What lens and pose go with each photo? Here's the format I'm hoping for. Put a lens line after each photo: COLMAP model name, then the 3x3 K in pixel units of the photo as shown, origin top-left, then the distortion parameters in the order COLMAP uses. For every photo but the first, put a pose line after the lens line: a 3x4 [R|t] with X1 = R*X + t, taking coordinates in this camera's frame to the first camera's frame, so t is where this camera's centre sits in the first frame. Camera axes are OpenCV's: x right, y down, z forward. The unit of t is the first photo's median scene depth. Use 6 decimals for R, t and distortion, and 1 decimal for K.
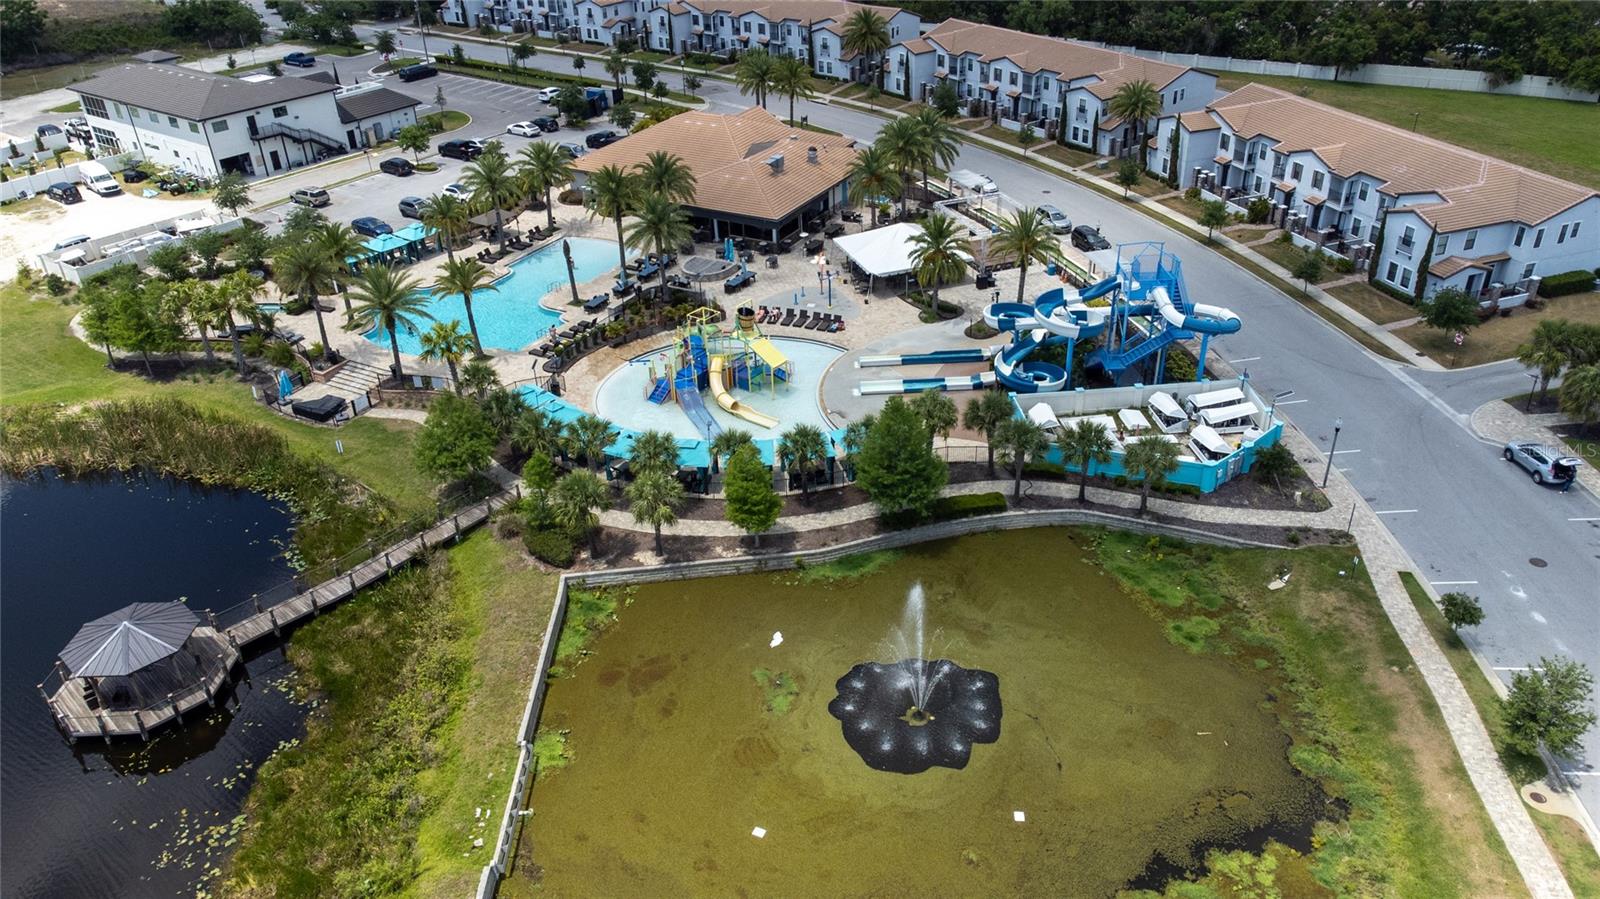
lens RADIAL K [[1206.0, 0, 800.0], [0, 1206.0, 449.5], [0, 0, 1]] dist [-0.006743, 0.133918]
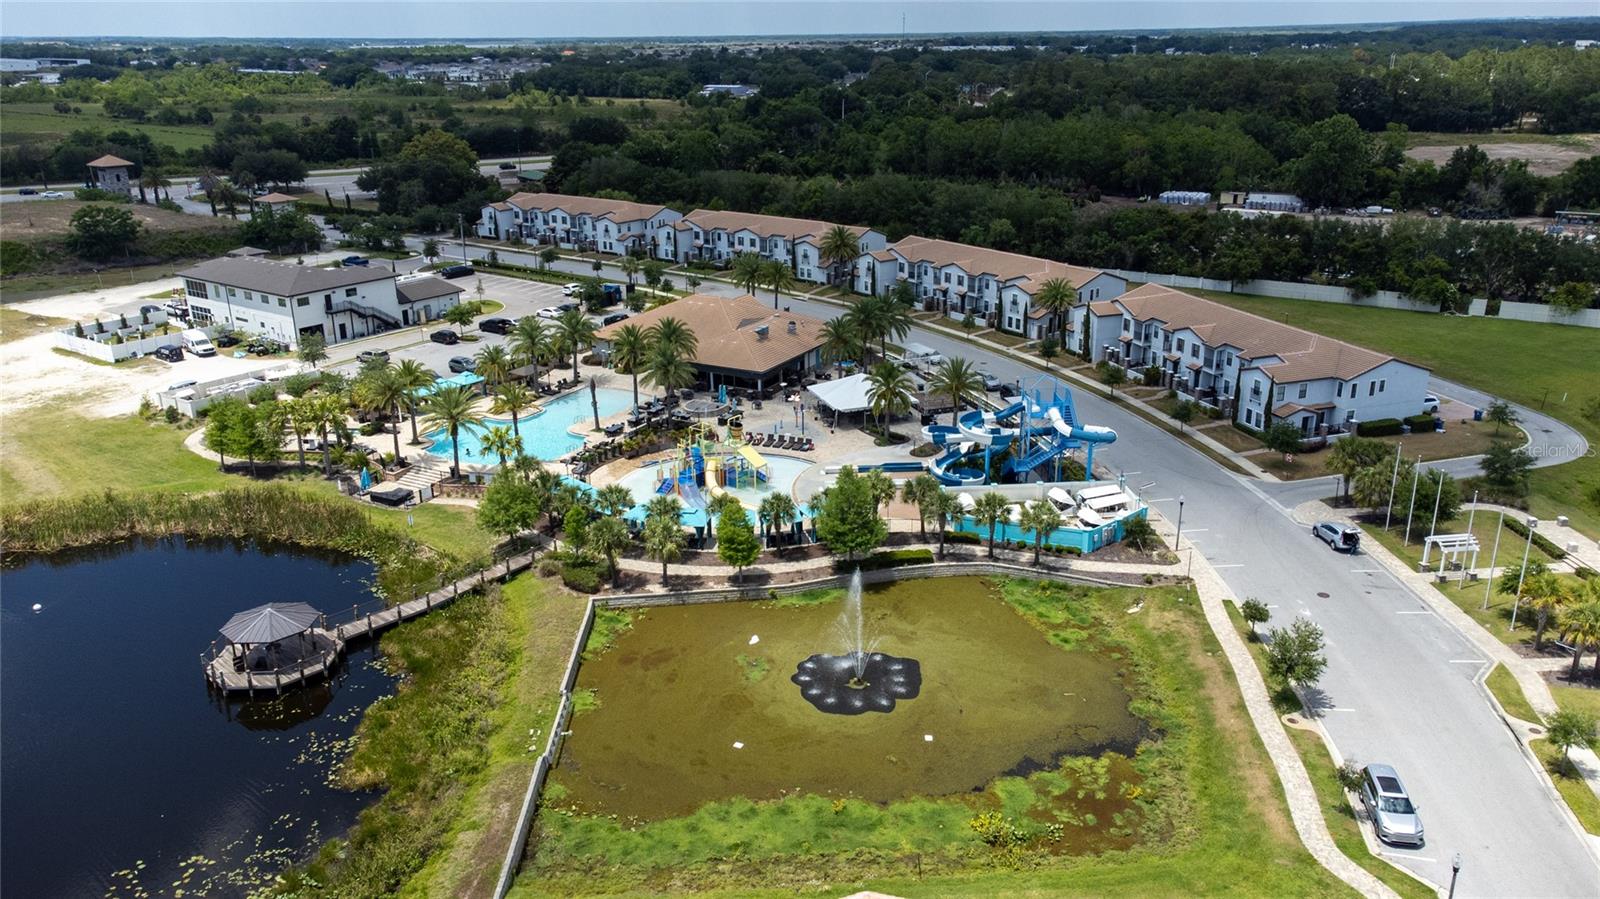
lens RADIAL K [[1207.9, 0, 800.0], [0, 1207.9, 449.5], [0, 0, 1]] dist [0.053255, -0.004542]
pose [[0.999754, 0.018573, 0.012086, 0.007847], [-0.015937, 0.981621, -0.190173, 0.145405], [-0.015396, 0.189933, 0.981676, -0.242307]]
